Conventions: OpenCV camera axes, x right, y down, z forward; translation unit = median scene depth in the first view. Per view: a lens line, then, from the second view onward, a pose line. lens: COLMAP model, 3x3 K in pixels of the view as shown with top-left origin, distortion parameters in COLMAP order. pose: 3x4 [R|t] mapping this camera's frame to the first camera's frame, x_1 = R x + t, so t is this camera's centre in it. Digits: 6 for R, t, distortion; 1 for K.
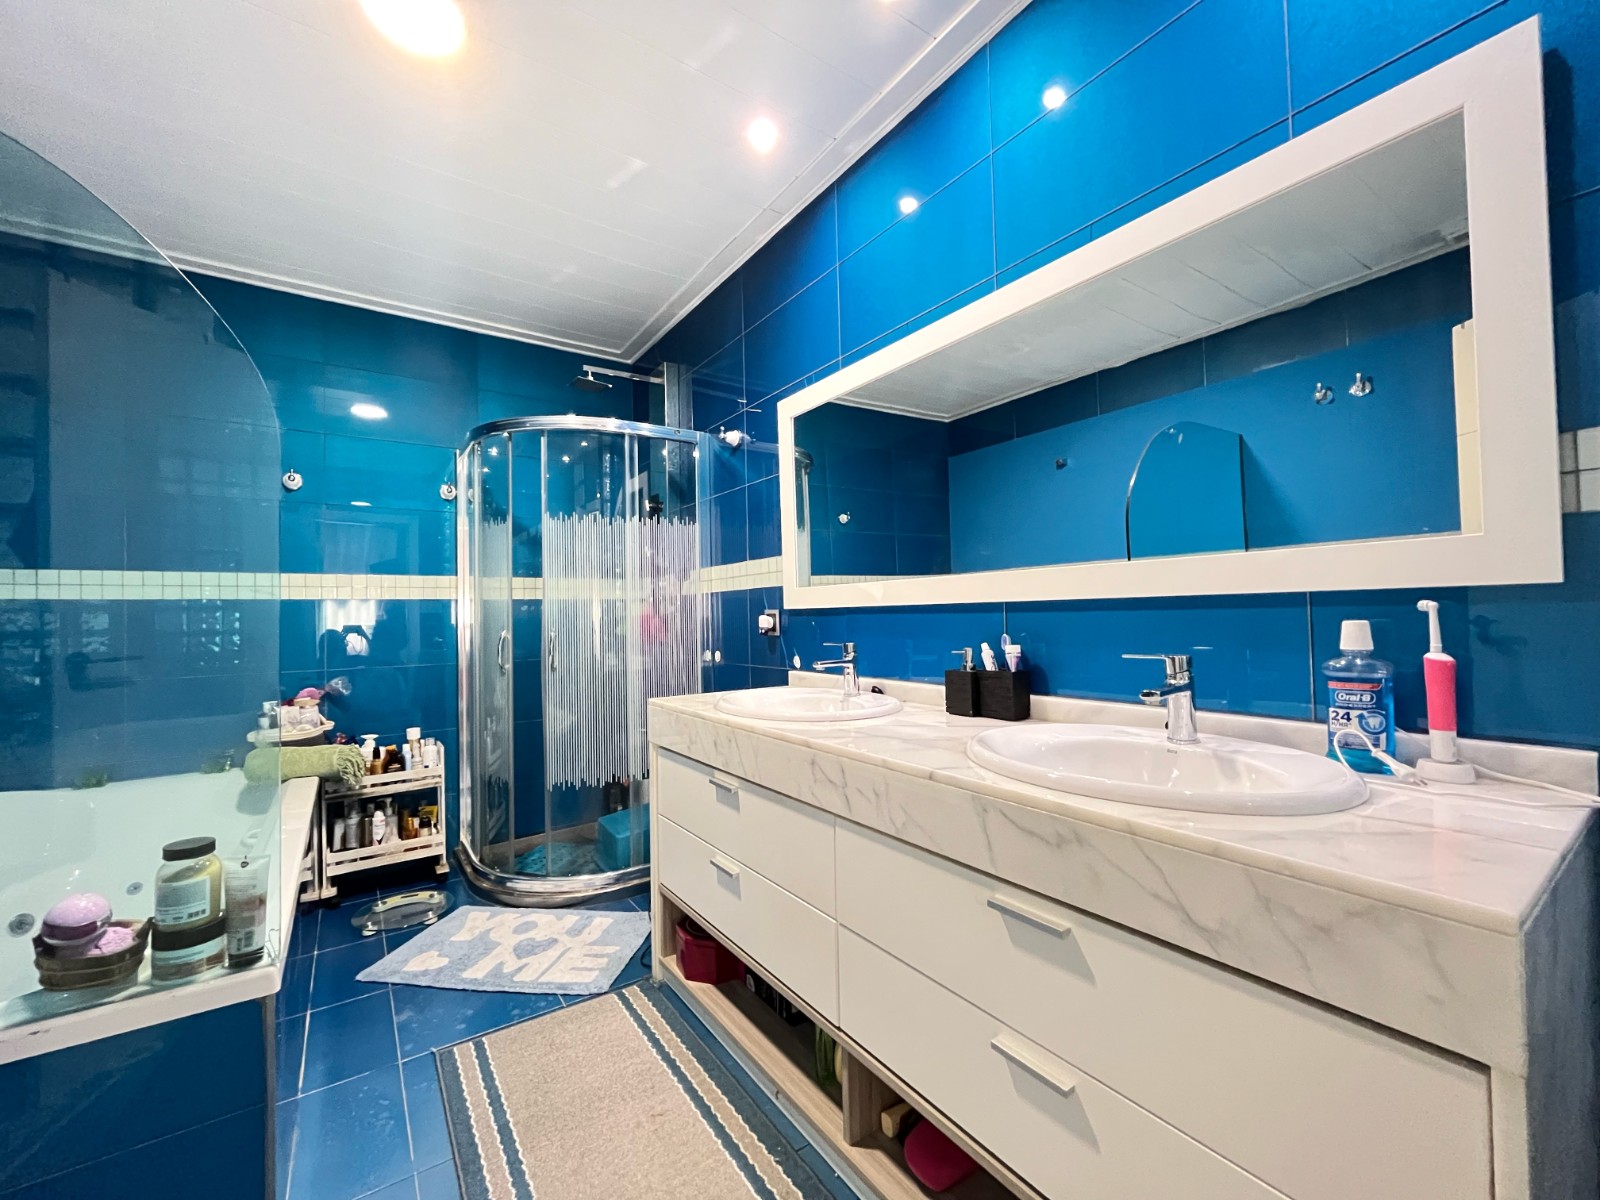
lens RADIAL K [[650.6, 0, 805.7], [0, 650.6, 603.6], [0, 0, 1]] dist [-0.001054, -0.000138]
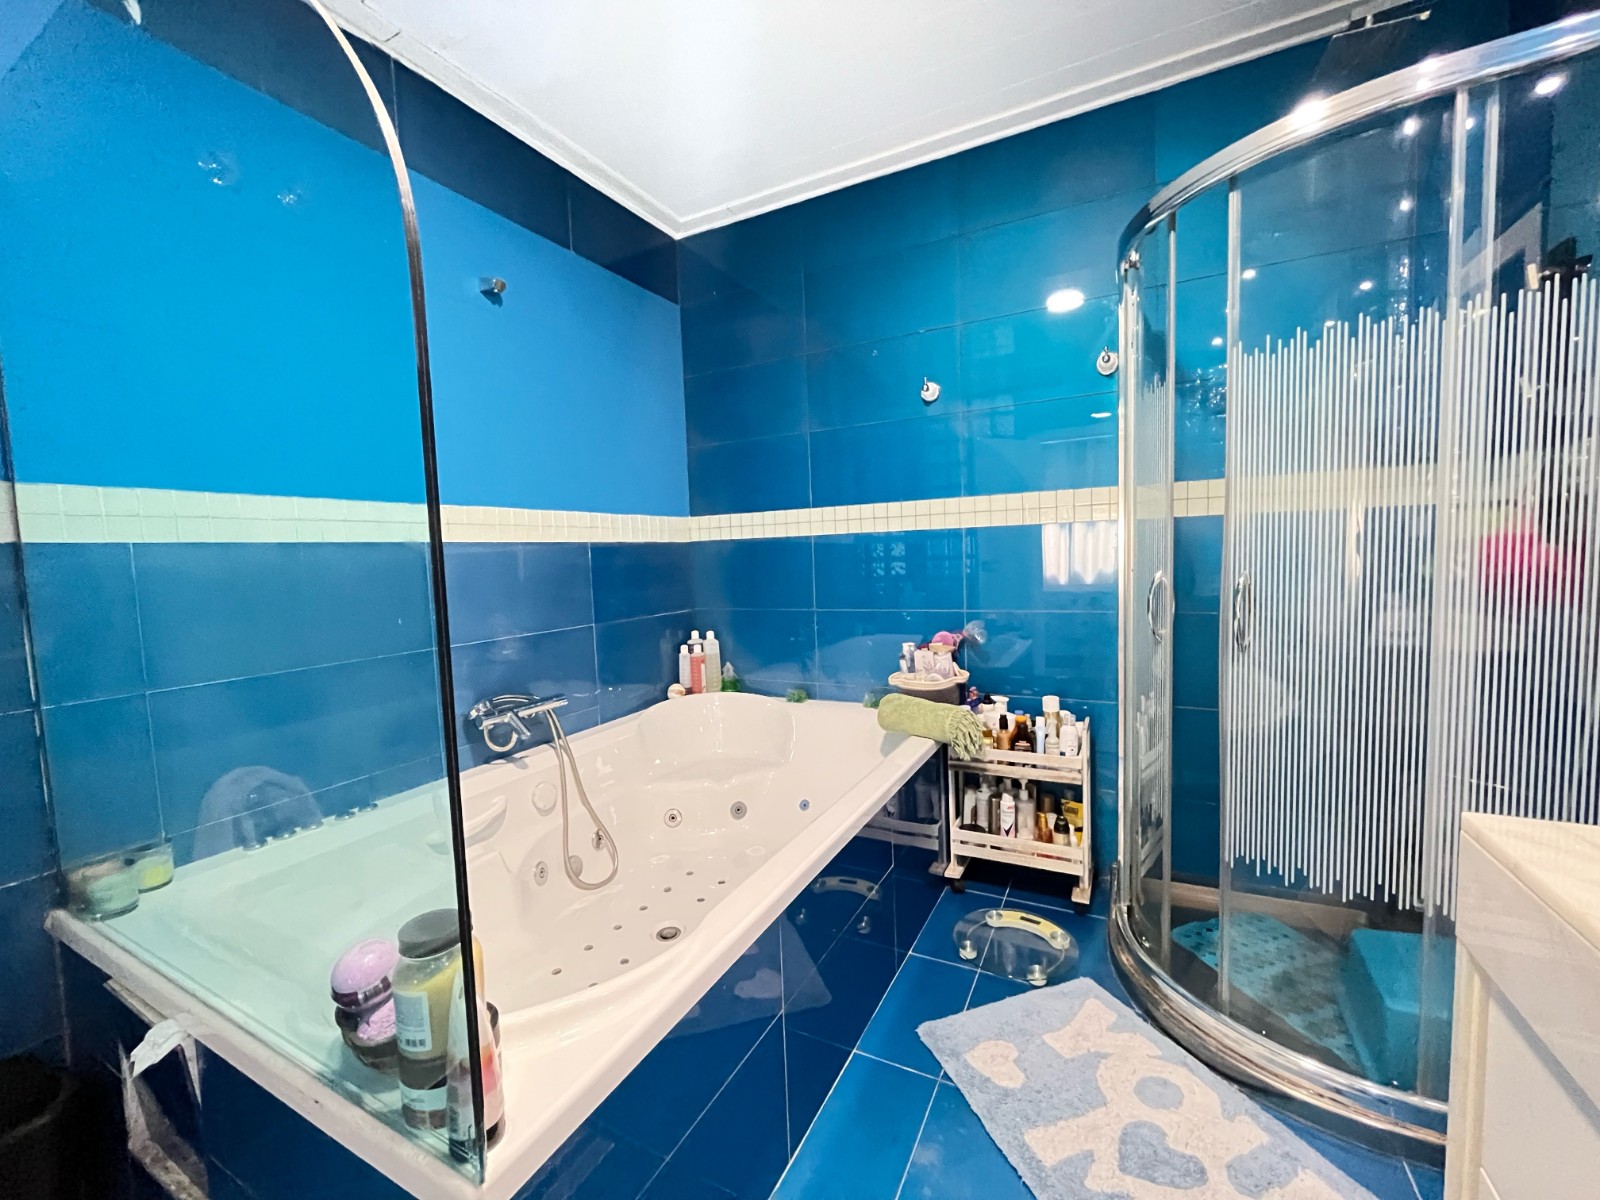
lens RADIAL K [[650.6, 0, 794.8], [0, 650.6, 603.5], [0, 0, 1]] dist [-0.001054, -0.000138]
pose [[0.456176, 0.070010, -0.887132, -0.087421], [0.043589, 0.993946, 0.100854, -0.003699], [0.888822, -0.084676, 0.450362, 0.436264]]
